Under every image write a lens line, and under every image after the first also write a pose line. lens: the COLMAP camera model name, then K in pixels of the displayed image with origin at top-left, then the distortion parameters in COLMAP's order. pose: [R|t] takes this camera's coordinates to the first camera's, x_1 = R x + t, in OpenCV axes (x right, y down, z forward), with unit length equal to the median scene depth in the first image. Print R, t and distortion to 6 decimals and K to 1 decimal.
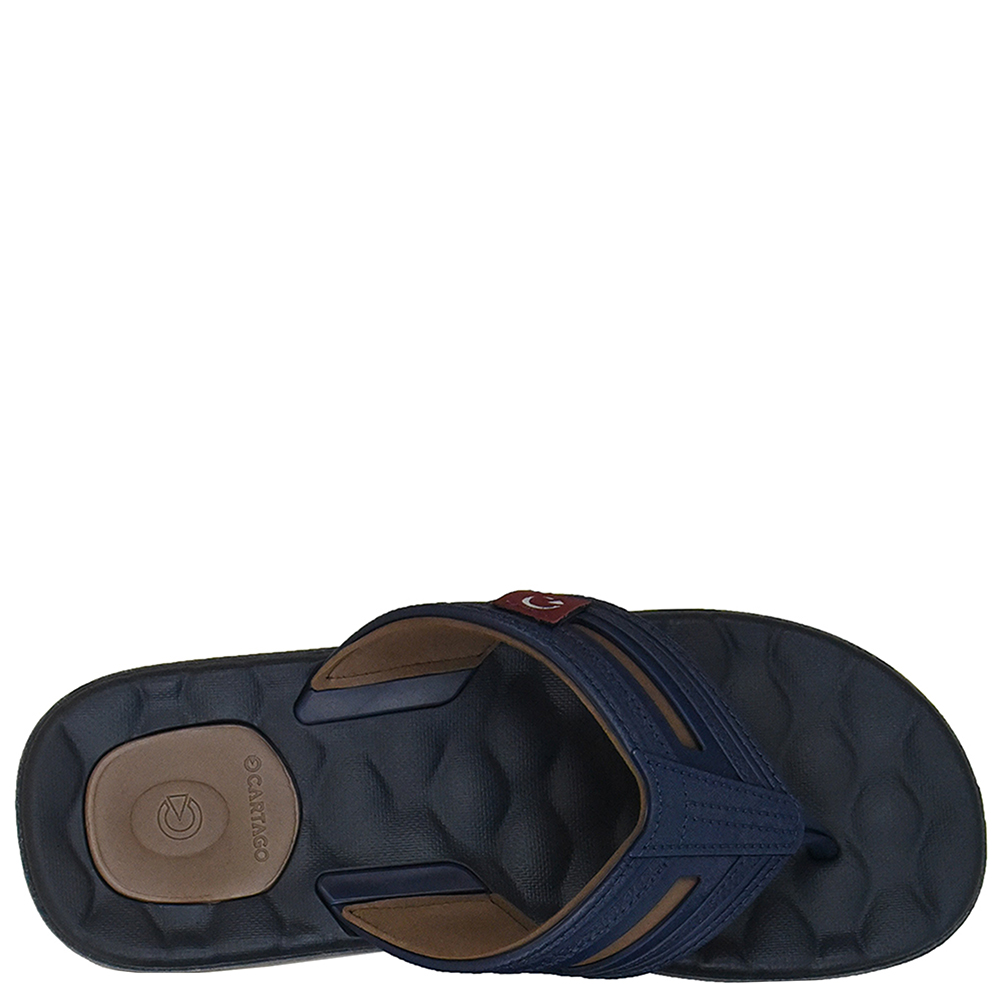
lens RADIAL K [[1139.6, 0, 498.8], [0, 1139.6, 499.8], [0, 0, 1]] dist [-0.029196, 0.000000]
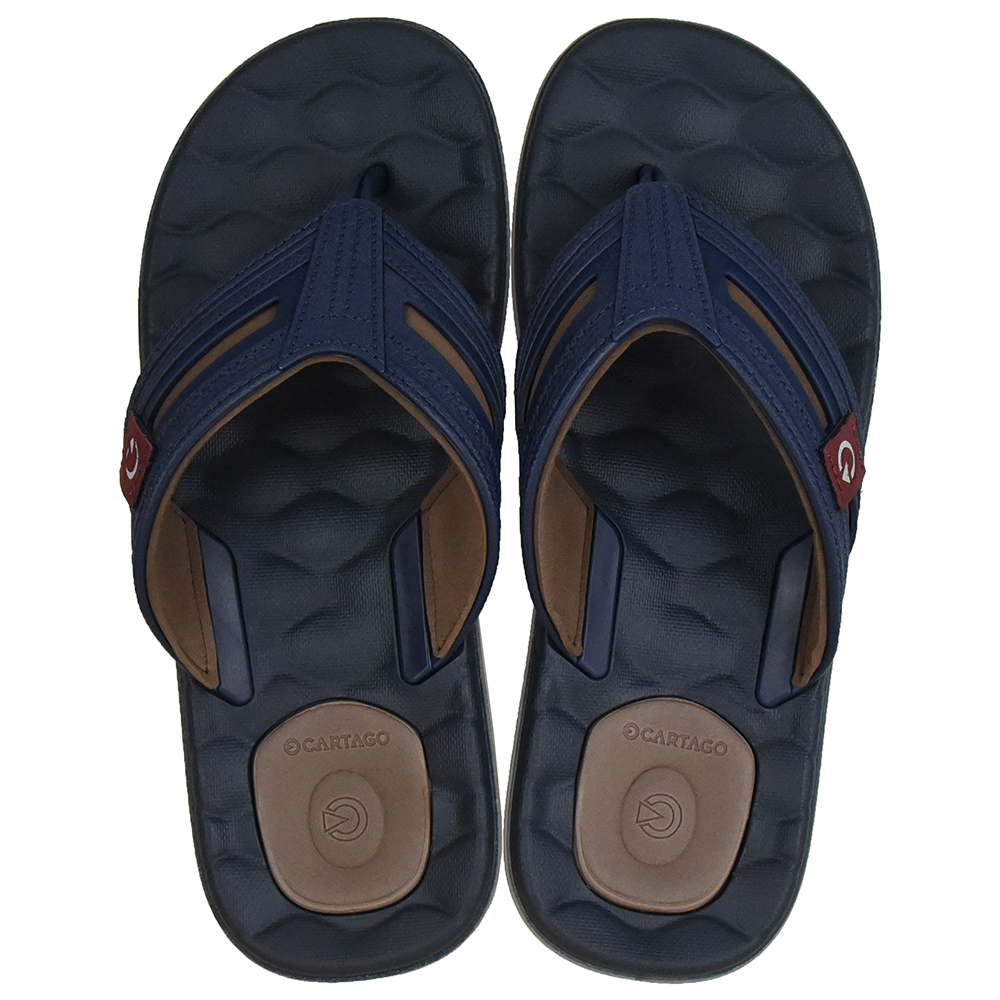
lens RADIAL K [[1139.6, 0, 500.0], [0, 1139.6, 500.0], [0, 0, 1]] dist [-0.029196, 0.000000]
pose [[0.000086, -1.000000, 0.000010, 0.002088], [0.999699, 0.000086, 0.024528, 0.391970], [-0.024528, 0.000008, 0.999699, -0.011255]]
